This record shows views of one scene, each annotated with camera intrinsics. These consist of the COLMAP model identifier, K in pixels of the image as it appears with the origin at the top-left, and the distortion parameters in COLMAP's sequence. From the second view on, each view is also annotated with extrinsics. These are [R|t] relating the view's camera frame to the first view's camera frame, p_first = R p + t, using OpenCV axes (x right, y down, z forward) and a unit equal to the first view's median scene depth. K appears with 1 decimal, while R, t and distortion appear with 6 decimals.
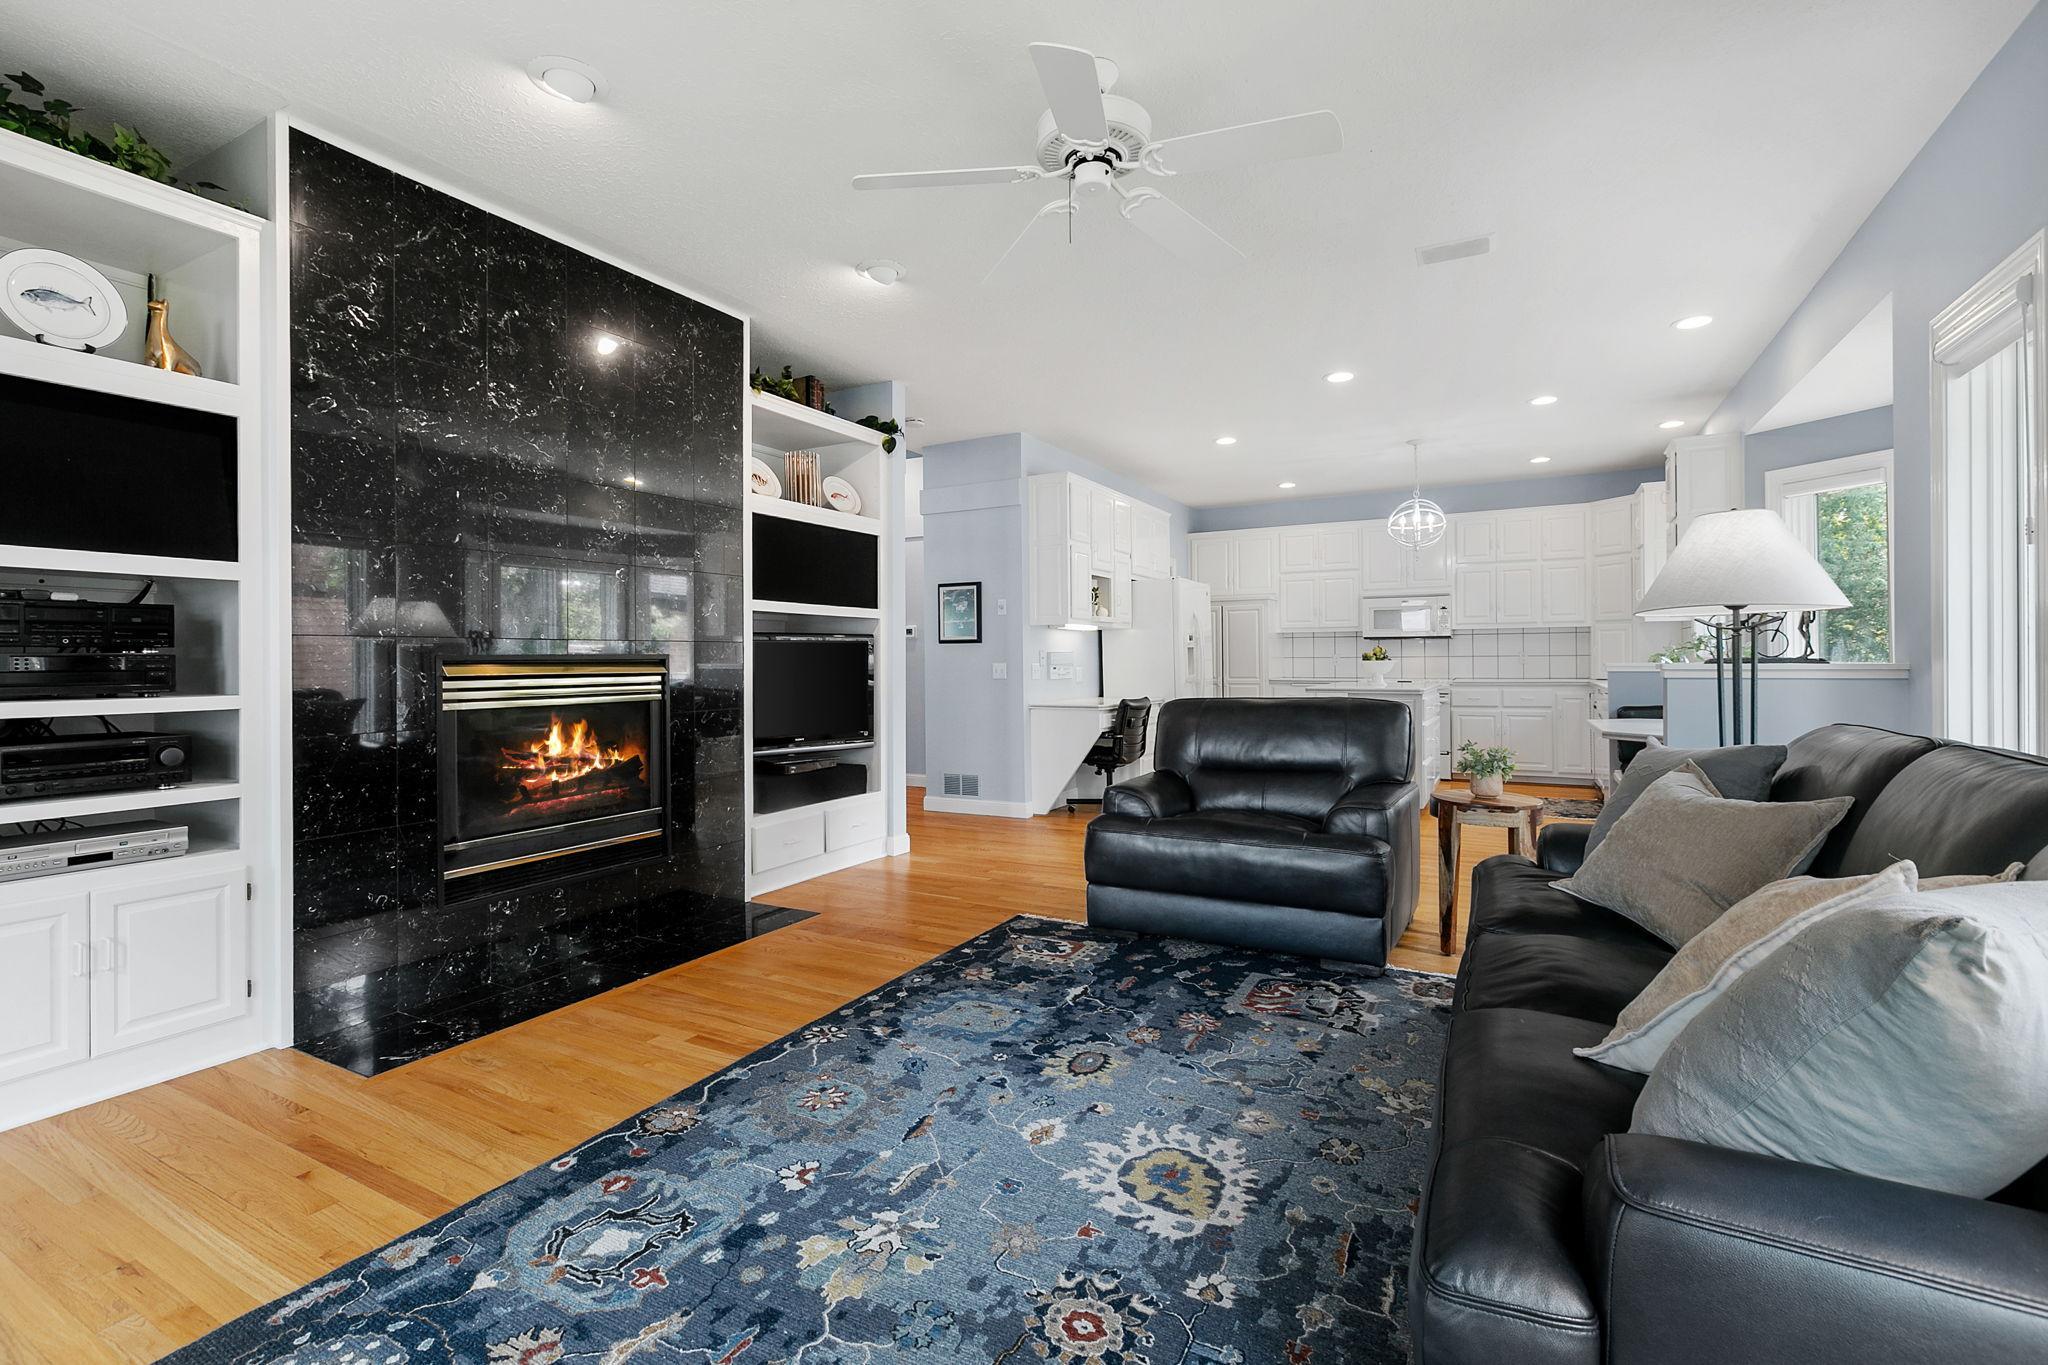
lens RADIAL K [[915.7, 0, 1003.4], [0, 915.7, 659.9], [0, 0, 1]] dist [0.003775, -0.001634]
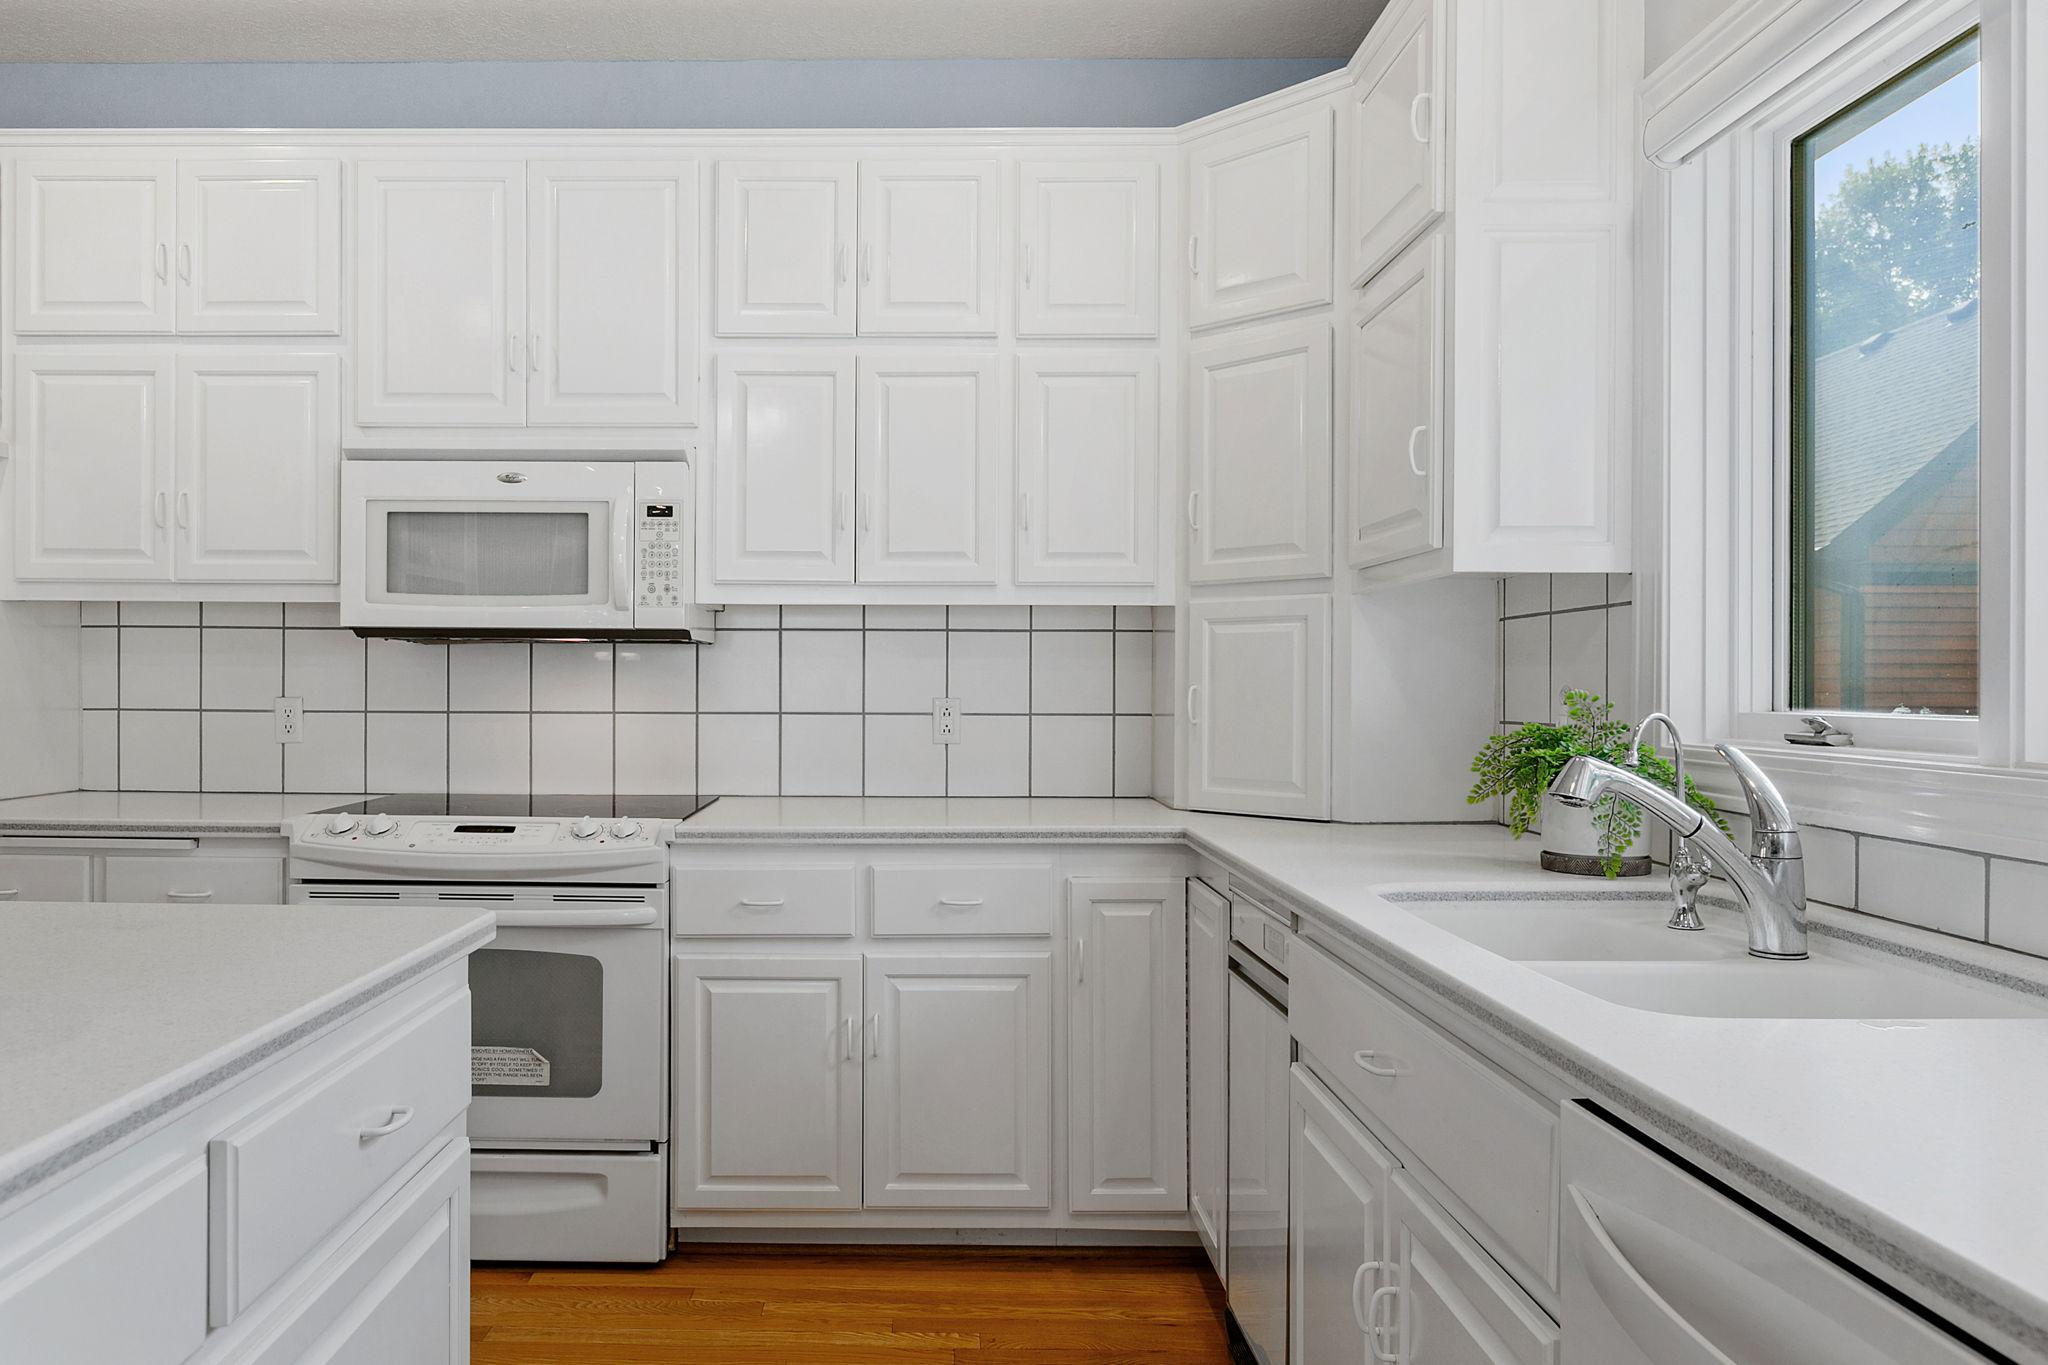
lens RADIAL K [[1383.3, 0, 911.0], [0, 1383.3, 684.1], [0, 0, 1]] dist [0.003979, 0.001455]
pose [[0.876159, 0.011152, 0.481893, 0.384096], [-0.011000, 0.999935, -0.003141, -0.012083], [-0.481897, -0.002548, 0.876224, 0.687559]]
